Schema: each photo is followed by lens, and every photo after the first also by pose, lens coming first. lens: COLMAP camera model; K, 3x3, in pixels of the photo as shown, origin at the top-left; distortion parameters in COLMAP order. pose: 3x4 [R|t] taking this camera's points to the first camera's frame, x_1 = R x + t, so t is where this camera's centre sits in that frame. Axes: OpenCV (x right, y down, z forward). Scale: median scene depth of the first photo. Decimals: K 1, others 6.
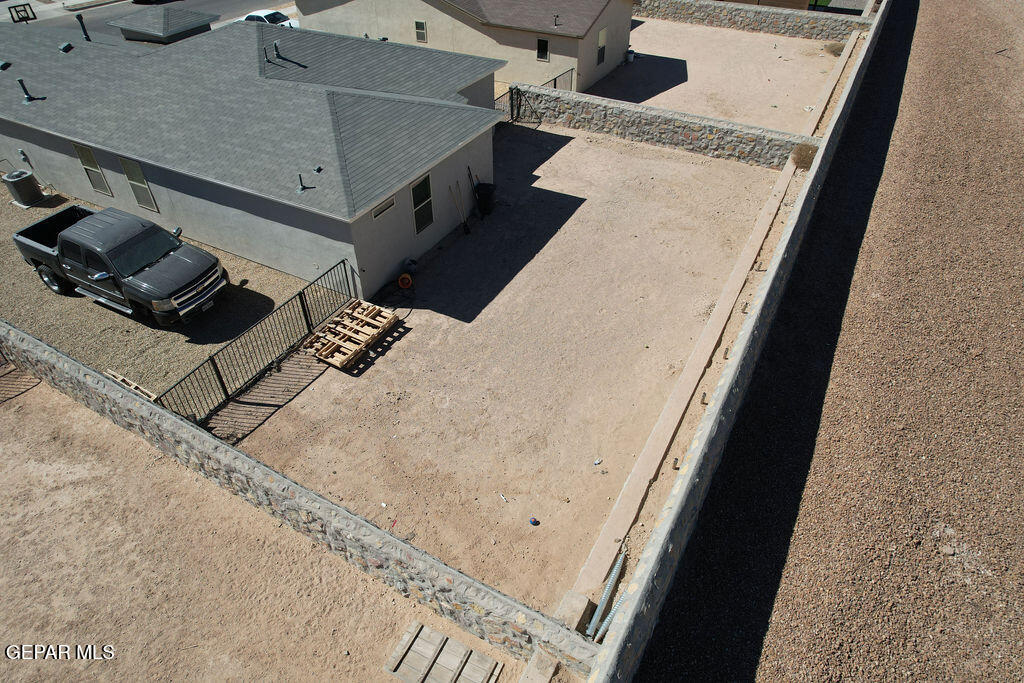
lens RADIAL K [[652.8, 0, 509.0], [0, 652.8, 339.0], [0, 0, 1]] dist [-0.076905, 0.066565]
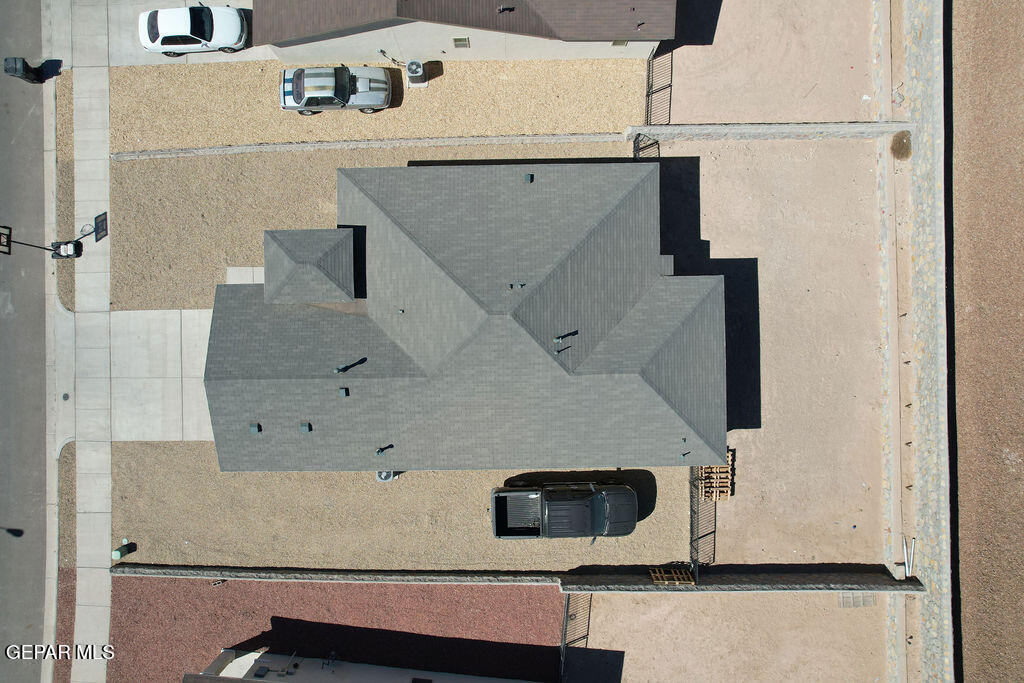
lens RADIAL K [[652.8, 0, 509.0], [0, 652.8, 339.0], [0, 0, 1]] dist [-0.076905, 0.066565]
pose [[0.867613, -0.497236, 0.001758, -0.517675], [0.316984, 0.555814, 0.768500, -1.657781], [-0.383103, -0.666204, 0.639848, 0.307902]]
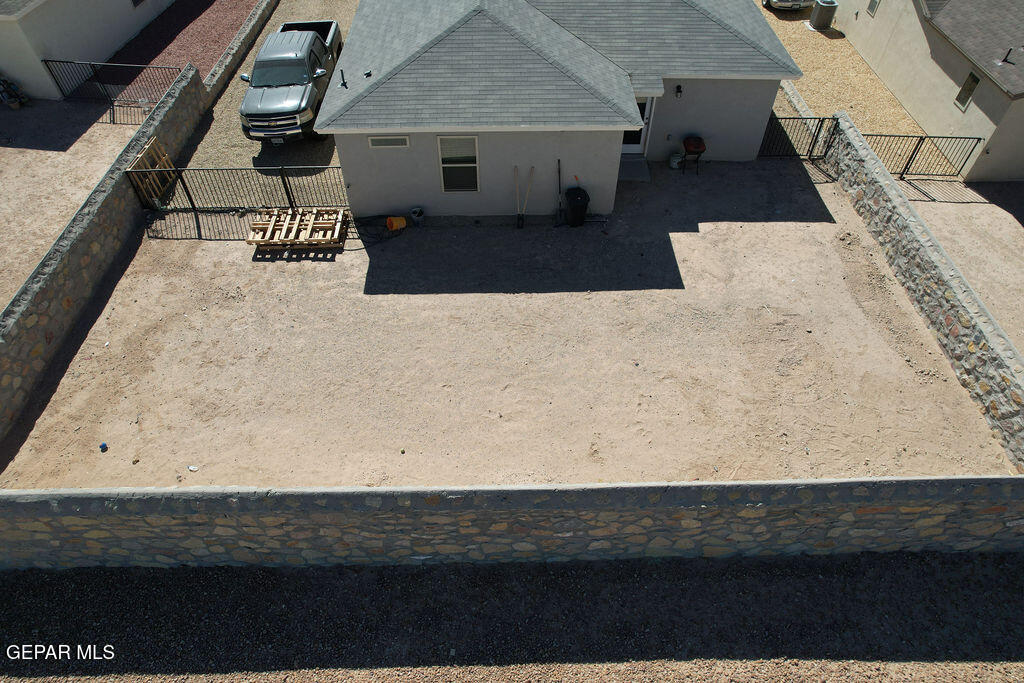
lens RADIAL K [[652.8, 0, 509.0], [0, 652.8, 339.0], [0, 0, 1]] dist [-0.076905, 0.066565]
pose [[0.494498, 0.649726, -0.577345, 0.596041], [-0.557350, 0.746732, 0.362977, -0.413412], [0.666958, 0.142292, 0.731383, 0.466592]]
